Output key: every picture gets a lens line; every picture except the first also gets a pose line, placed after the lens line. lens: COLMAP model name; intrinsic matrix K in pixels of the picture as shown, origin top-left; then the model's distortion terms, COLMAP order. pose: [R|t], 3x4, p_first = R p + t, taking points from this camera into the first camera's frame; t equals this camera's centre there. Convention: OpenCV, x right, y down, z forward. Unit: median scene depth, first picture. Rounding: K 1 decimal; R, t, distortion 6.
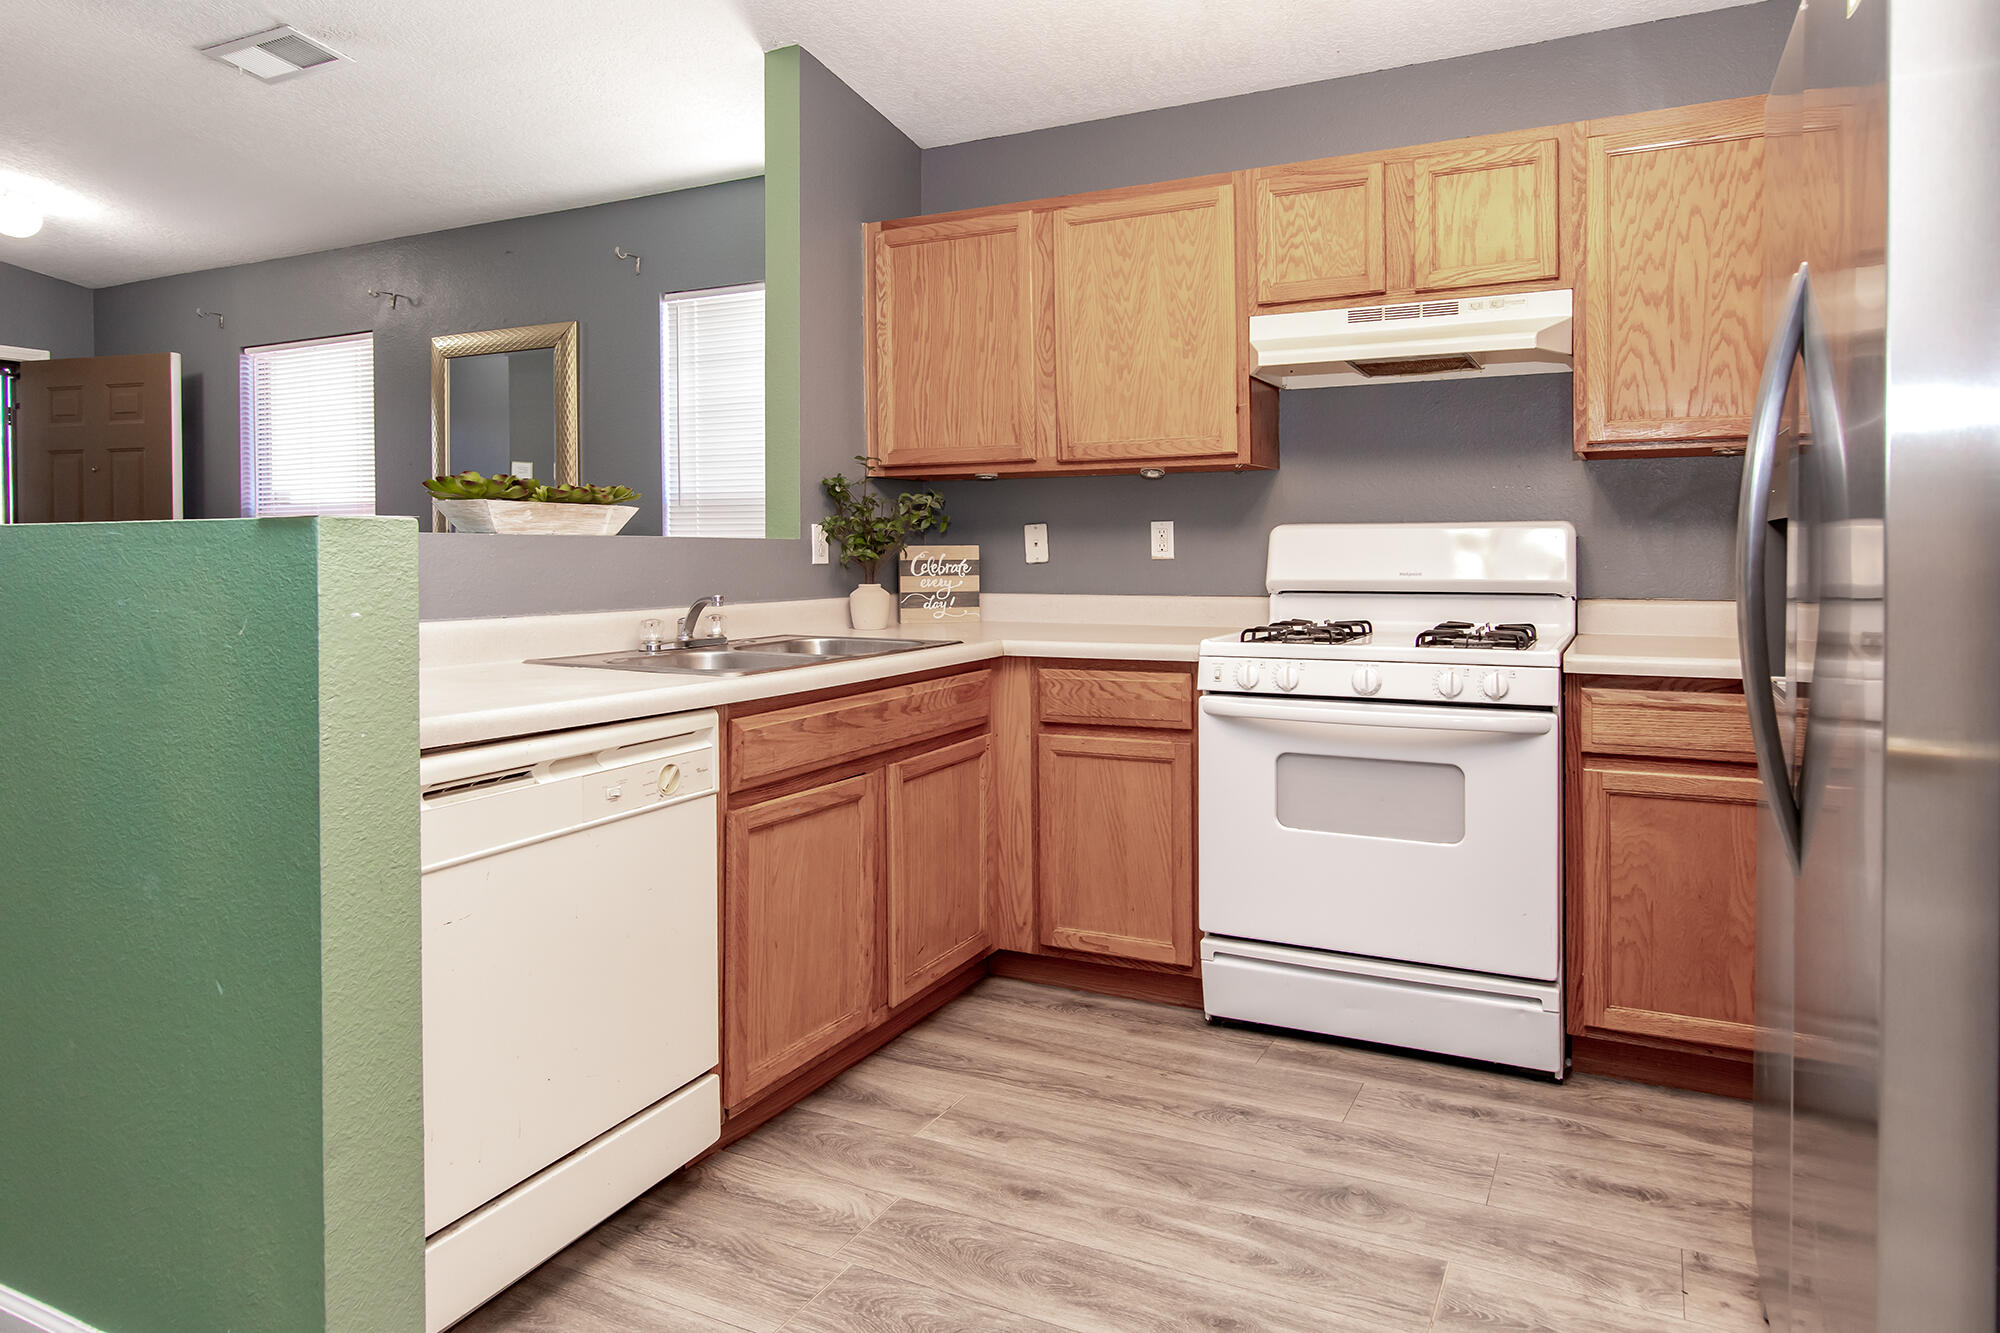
lens RADIAL K [[1187.2, 0, 1037.5], [0, 1187.2, 560.9], [0, 0, 1]] dist [0.007185, -0.004248]
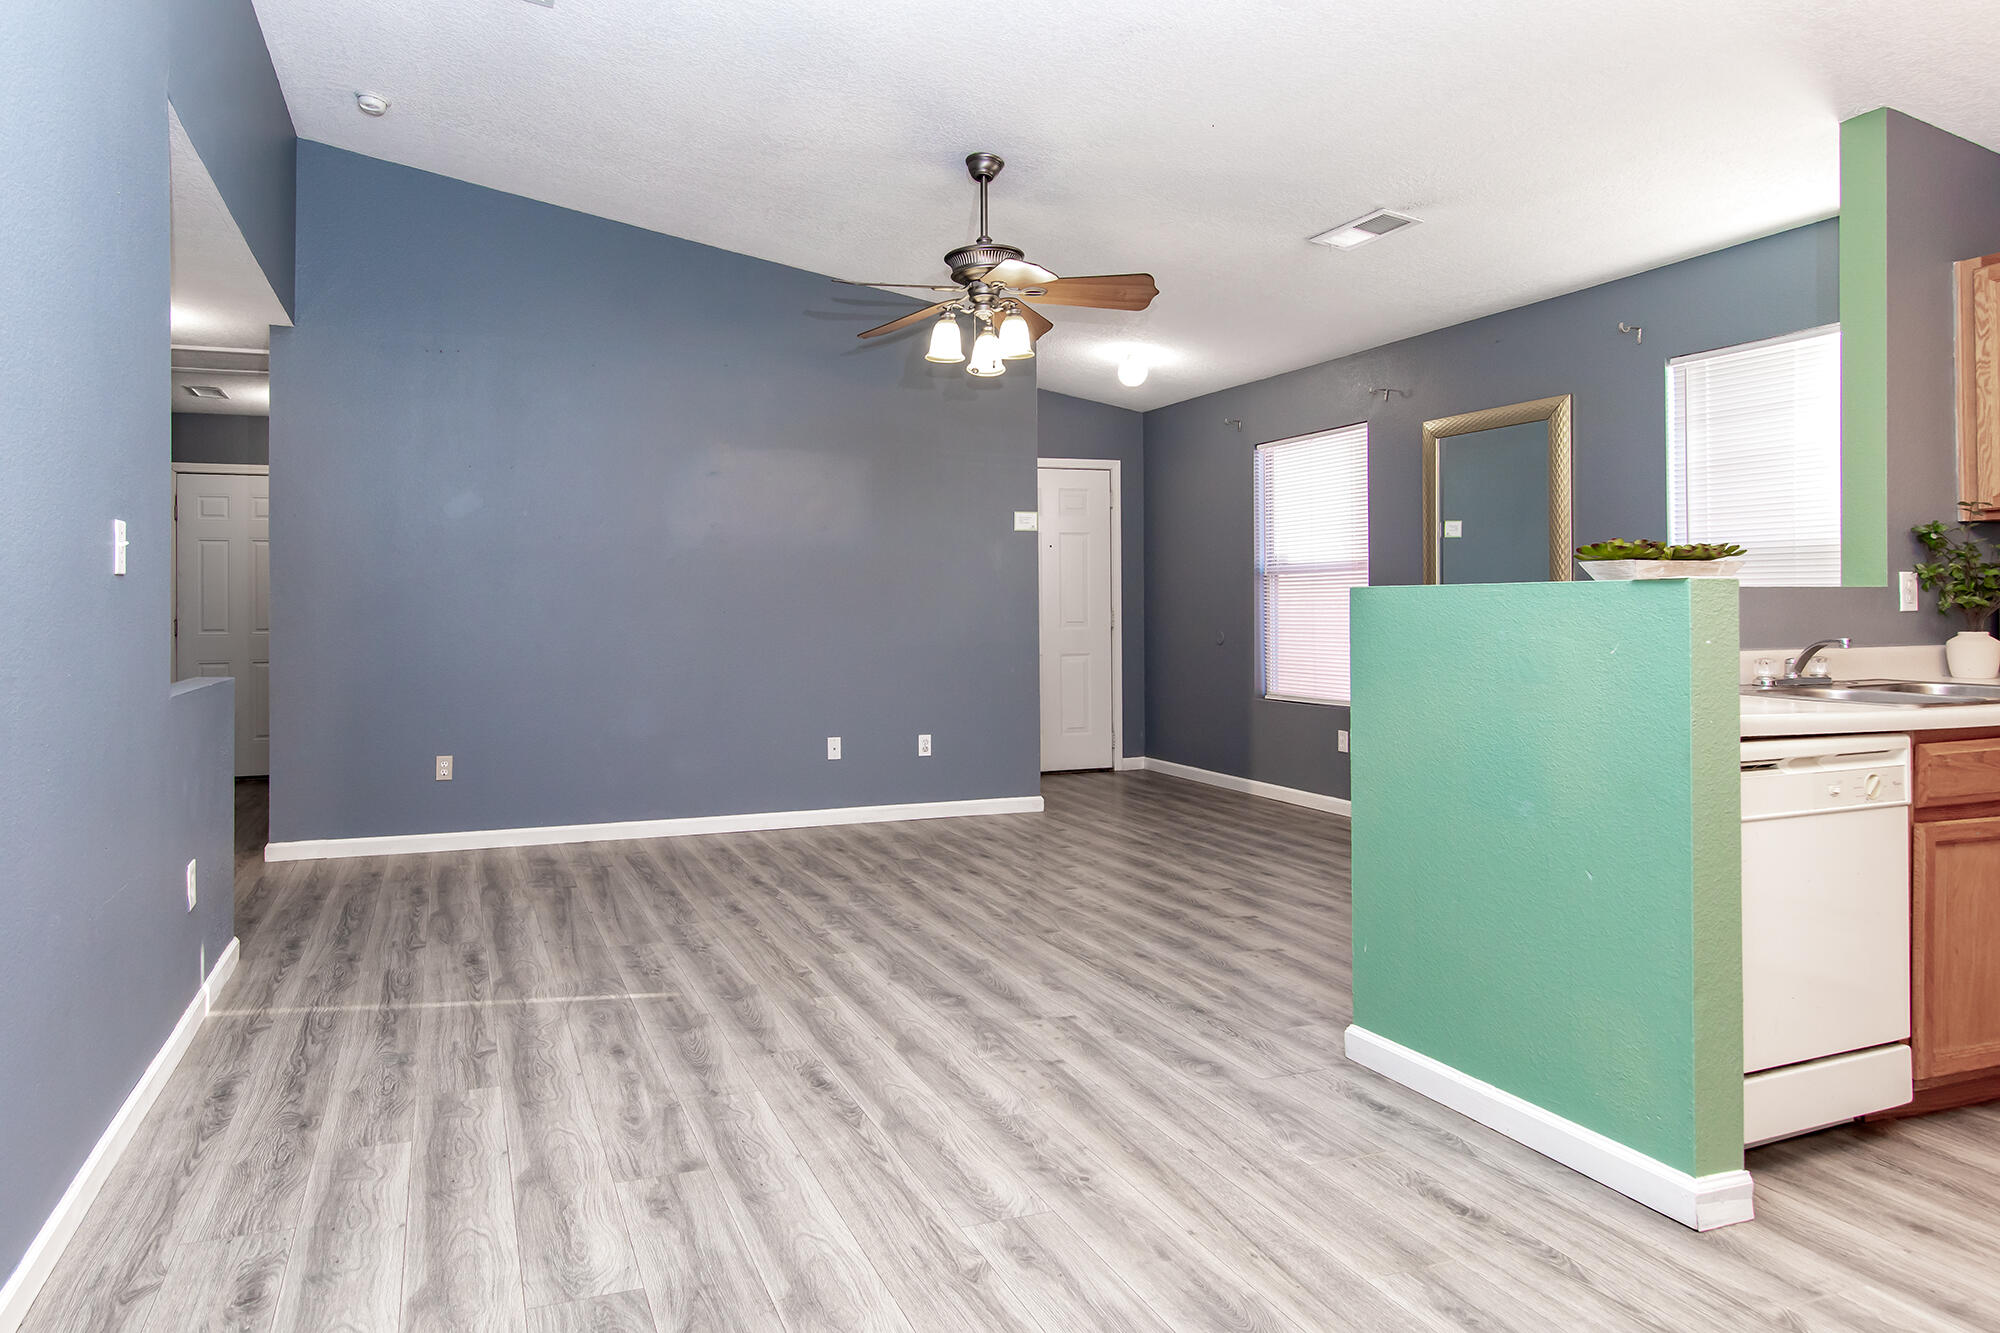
lens RADIAL K [[1187.8, 0, 878.8], [0, 1187.8, 608.3], [0, 0, 1]] dist [-0.003447, 0.008639]
pose [[0.720263, -0.003691, -0.693692, -0.133762], [0.002702, 0.999993, -0.002515, 0.000364], [0.693696, -0.000063, 0.720268, -0.402355]]
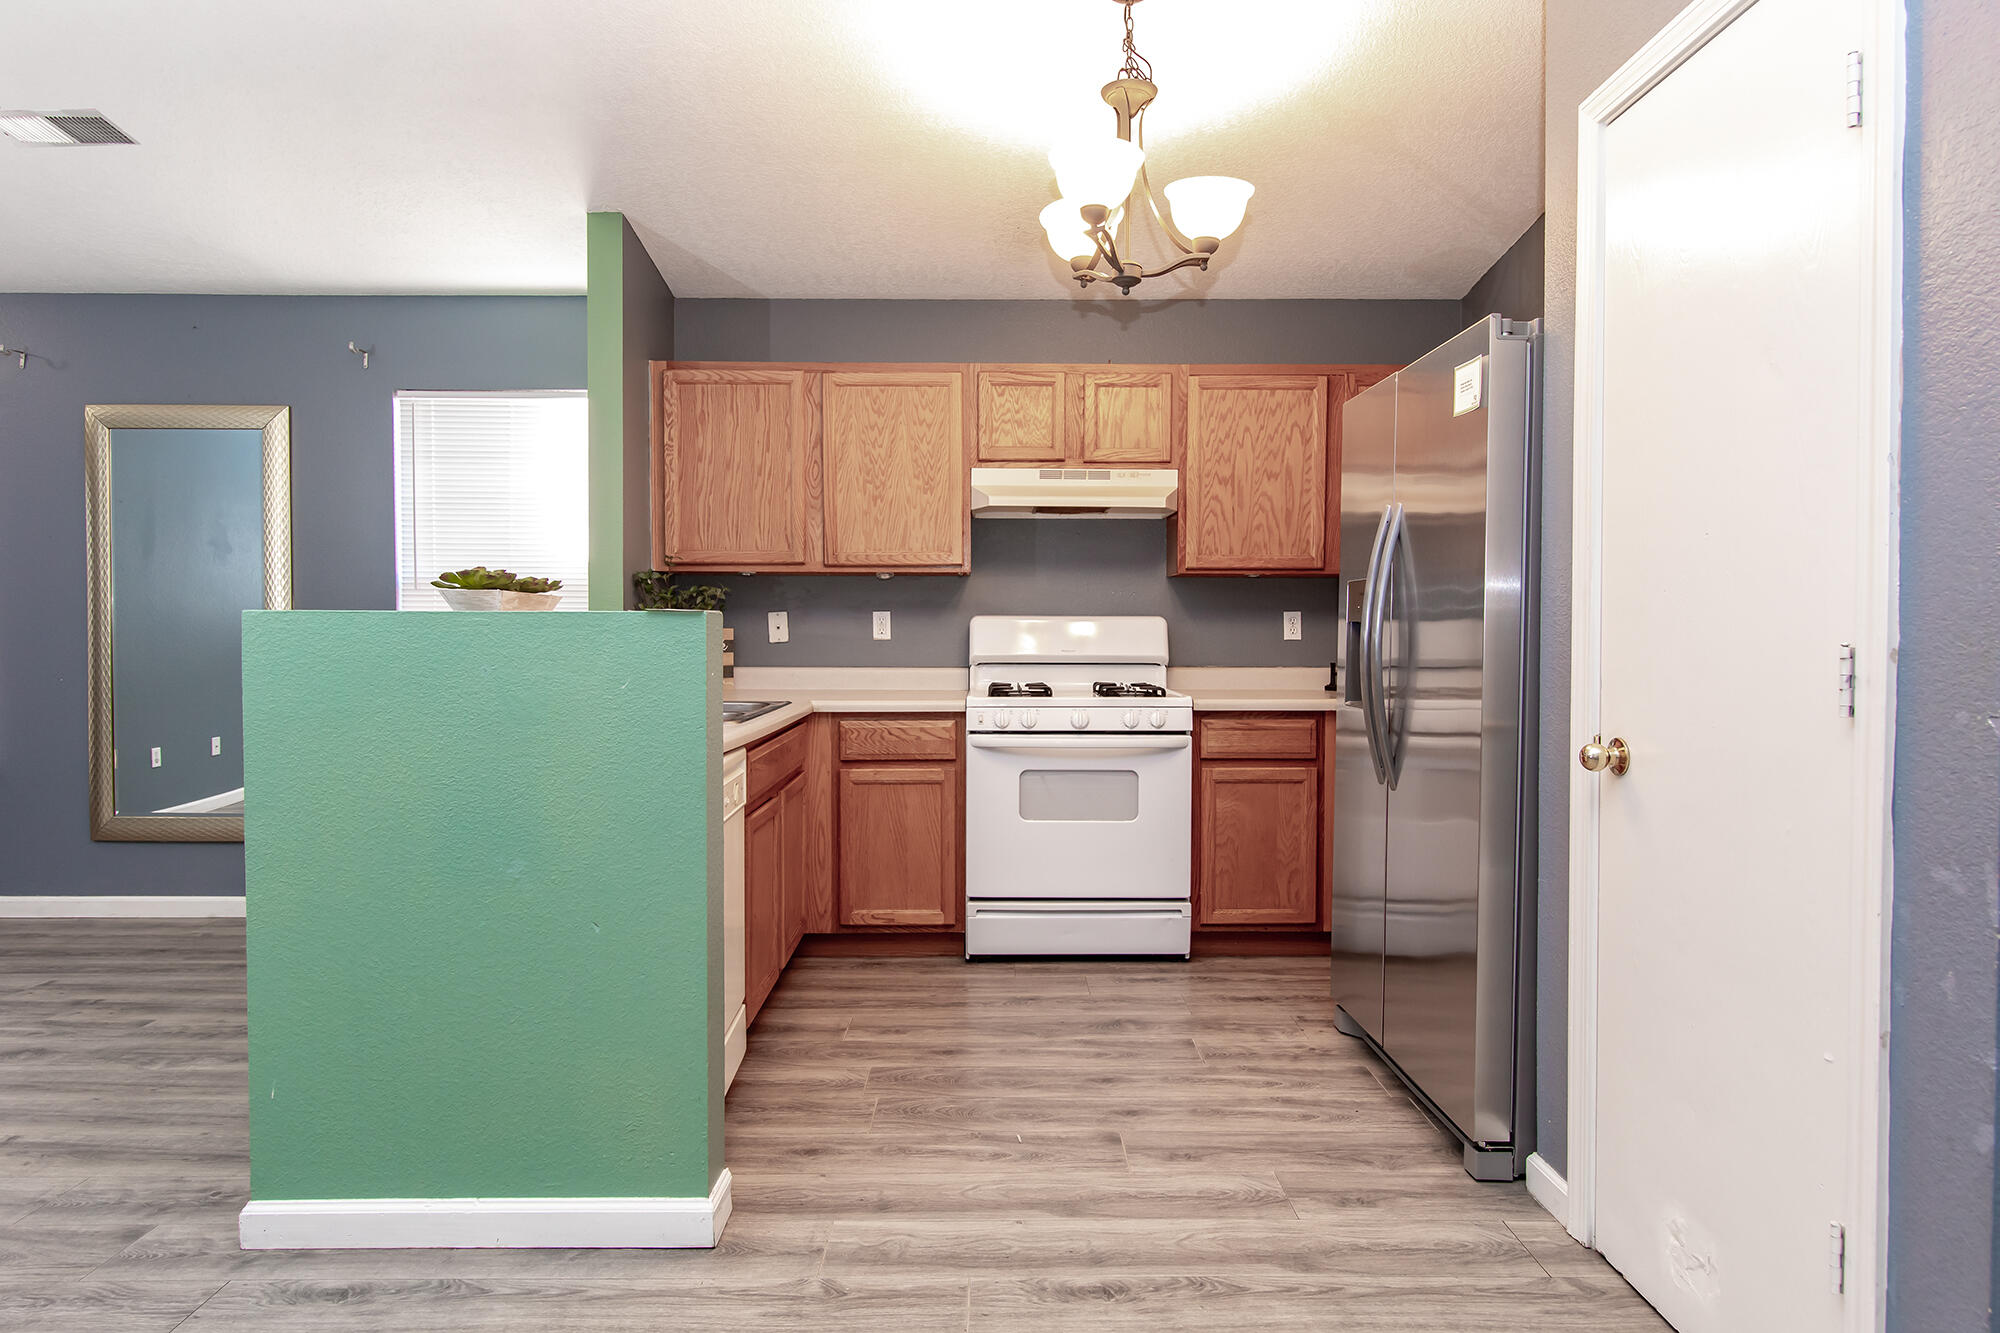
lens RADIAL K [[1128.4, 0, 1000.7], [0, 1128.4, 655.5], [0, 0, 1]] dist [0.006646, -0.002195]
pose [[0.895696, -0.003716, 0.444651, -0.431270], [-0.002896, 0.999895, 0.014190, -0.002383], [-0.444657, -0.013998, 0.895591, -0.243334]]
